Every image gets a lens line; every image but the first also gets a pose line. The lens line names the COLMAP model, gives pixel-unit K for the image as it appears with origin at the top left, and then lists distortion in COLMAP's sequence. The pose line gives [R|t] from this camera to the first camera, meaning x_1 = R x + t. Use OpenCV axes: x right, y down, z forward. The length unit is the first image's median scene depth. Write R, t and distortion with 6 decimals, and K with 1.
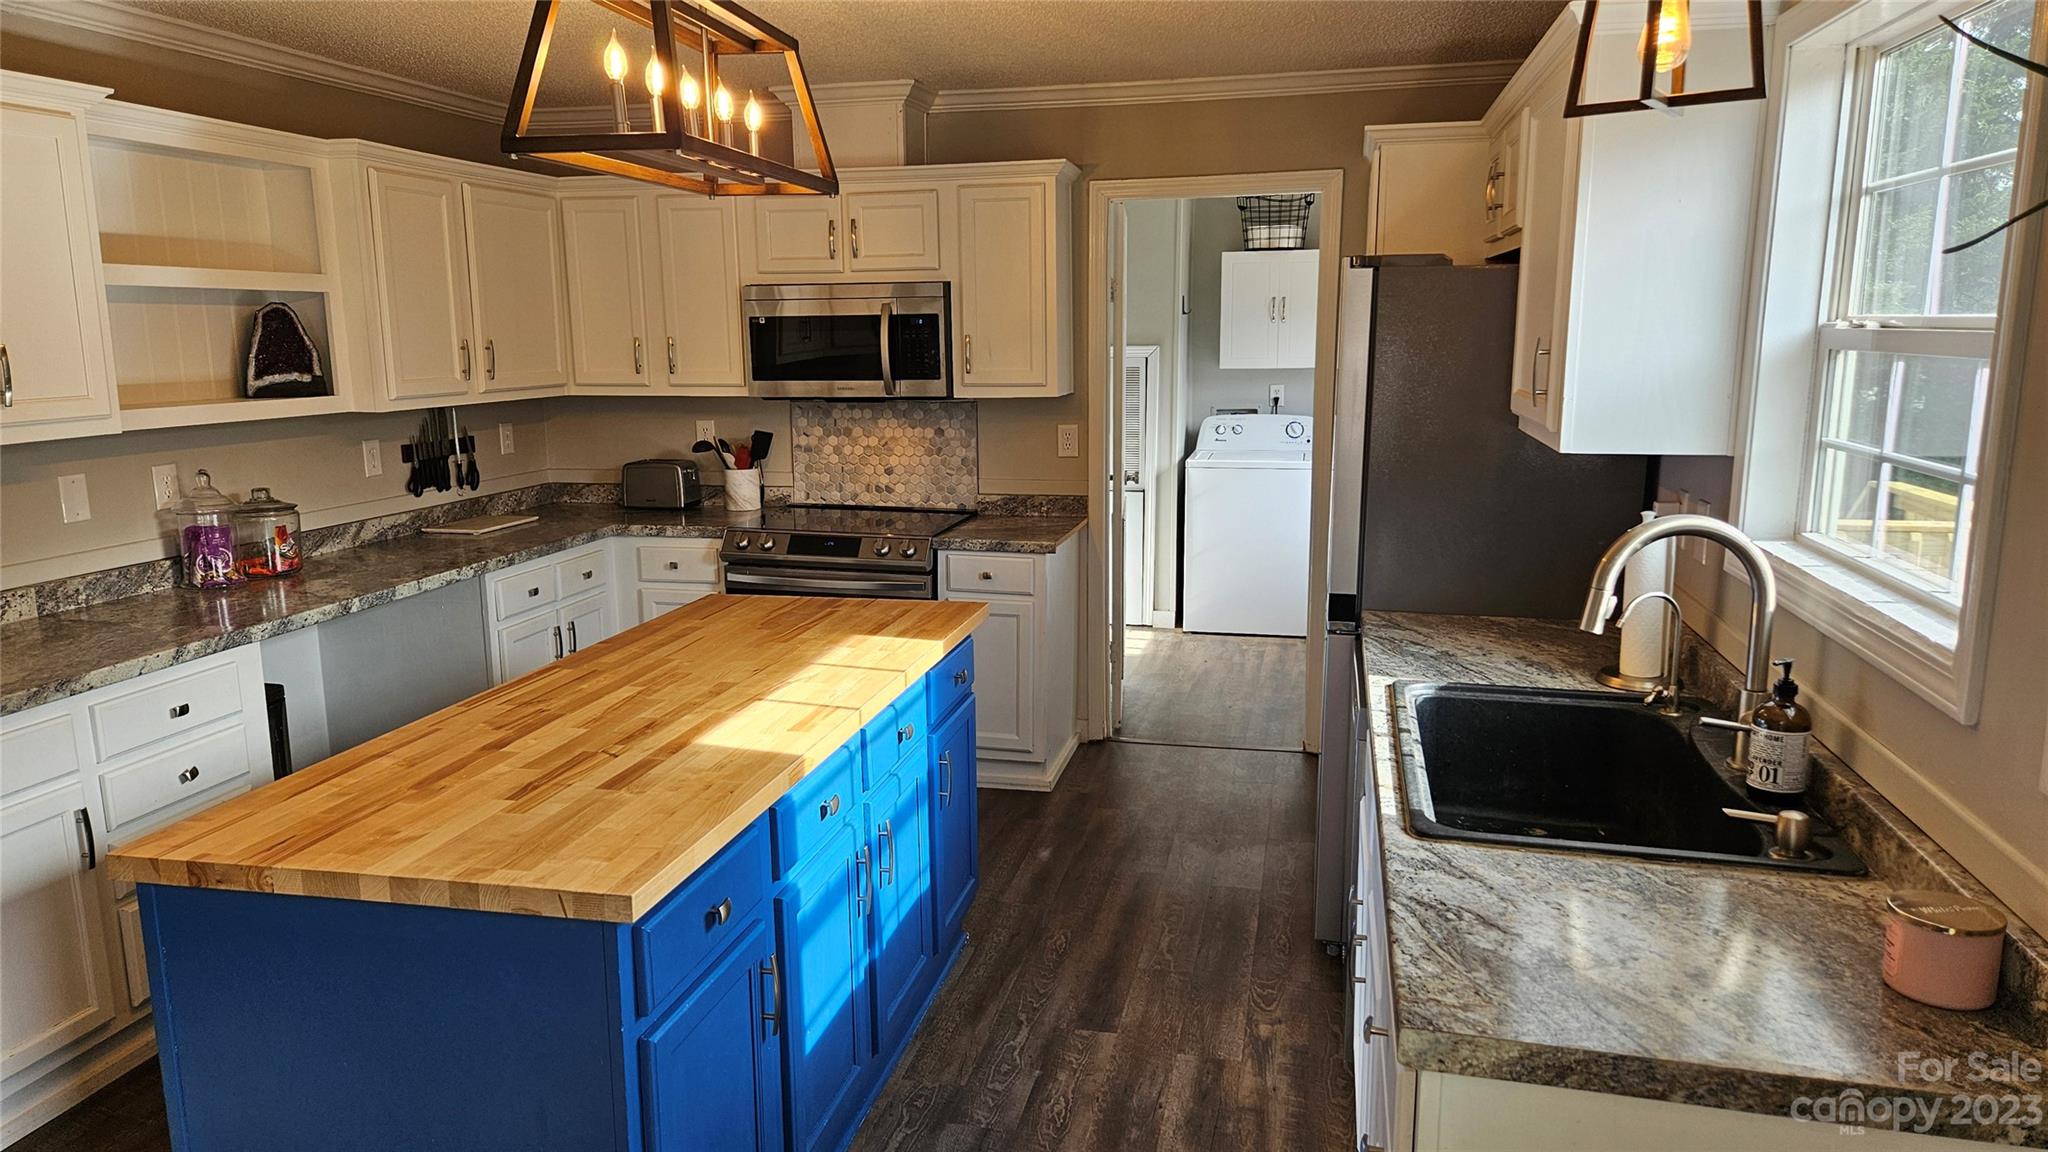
lens RADIAL K [[1345.3, 0, 1028.3], [0, 1345.3, 558.7], [0, 0, 1]] dist [0.041641, -0.005444]
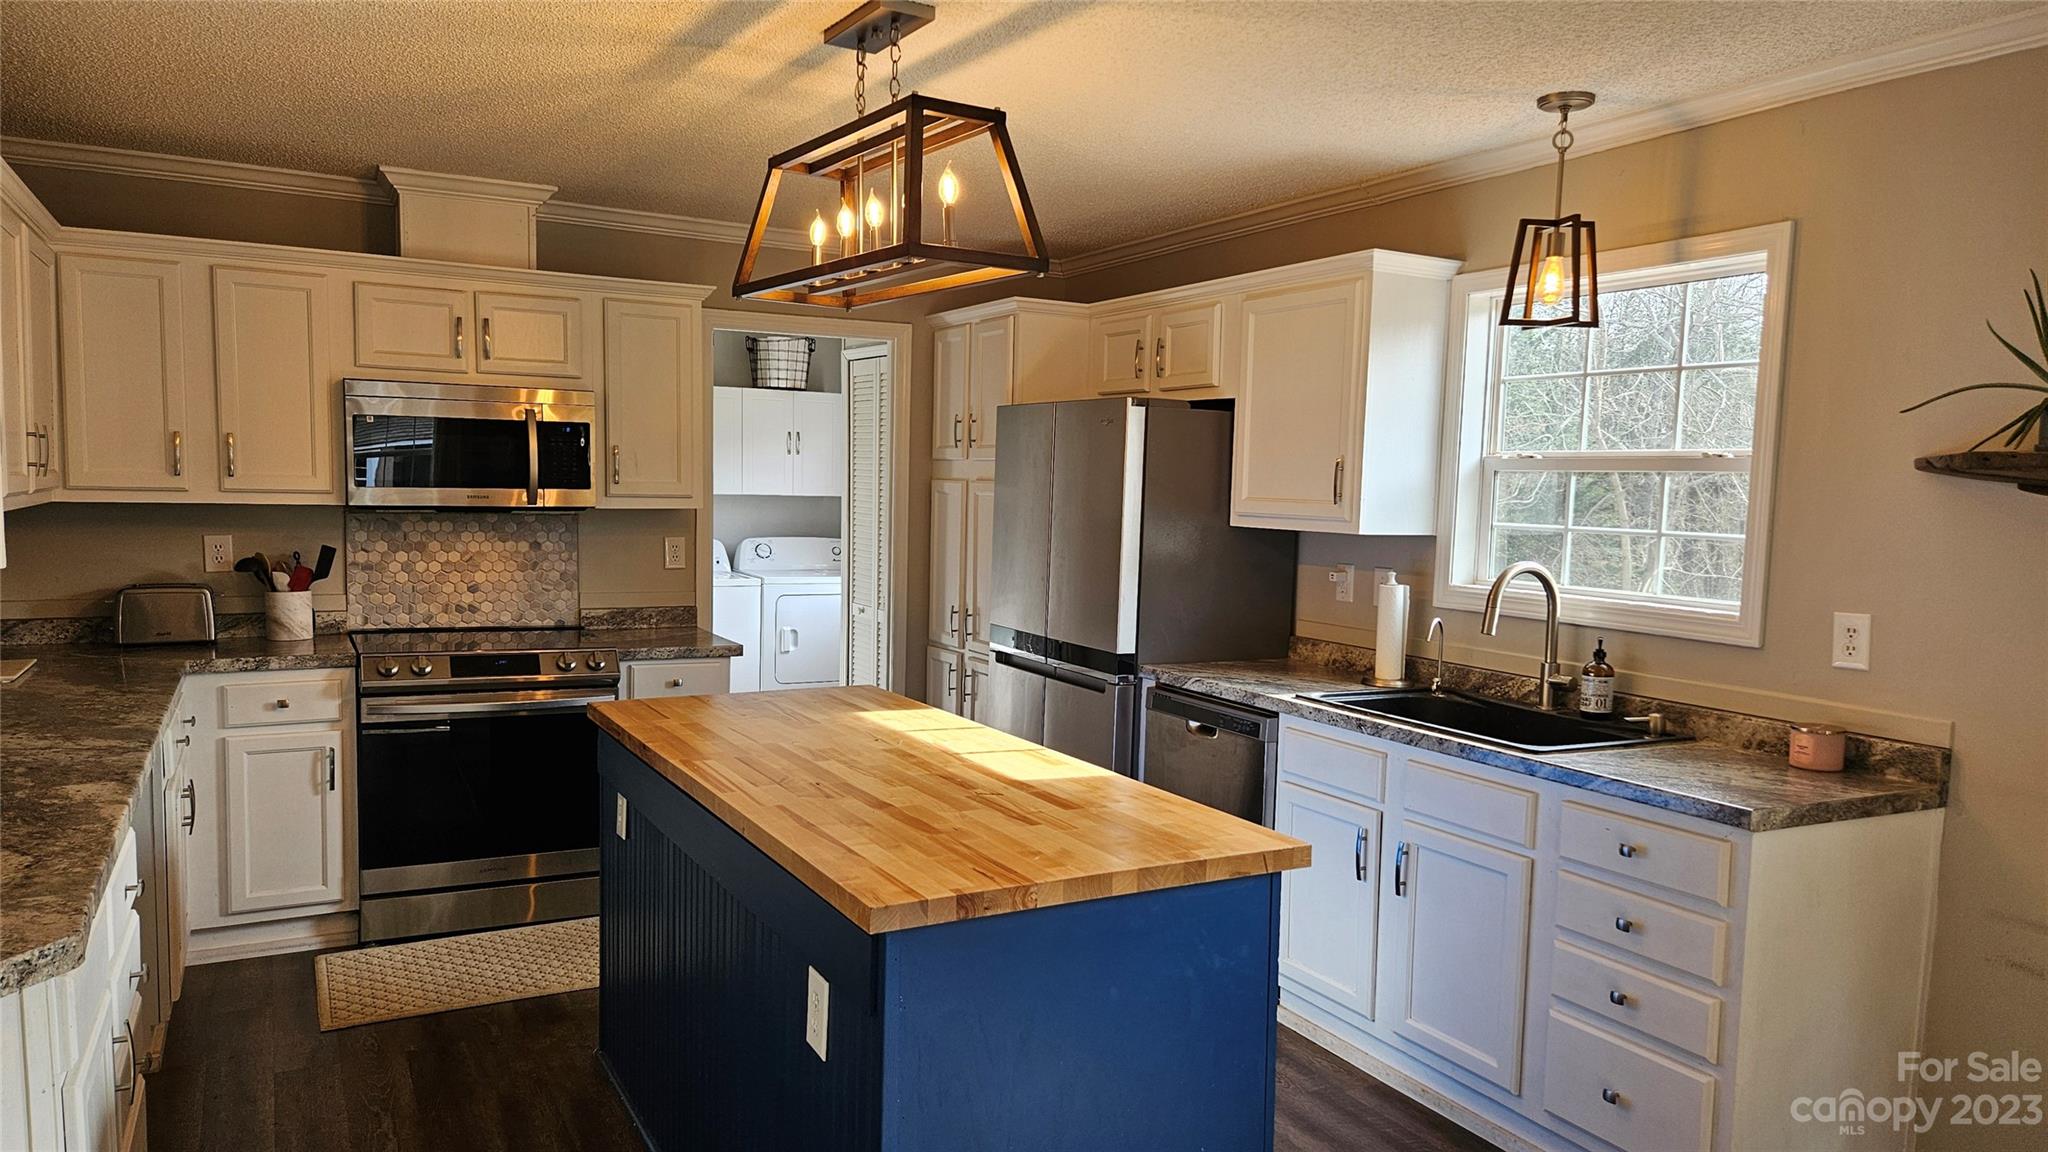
lens RADIAL K [[1345.3, 0, 1024.0], [0, 1345.3, 584.6], [0, 0, 1]] dist [0.041641, -0.005444]
pose [[0.749971, -0.023258, 0.661061, -0.447816], [0.082303, 0.994897, -0.058369, 0.017727], [-0.656330, 0.098183, 0.748058, 0.061991]]
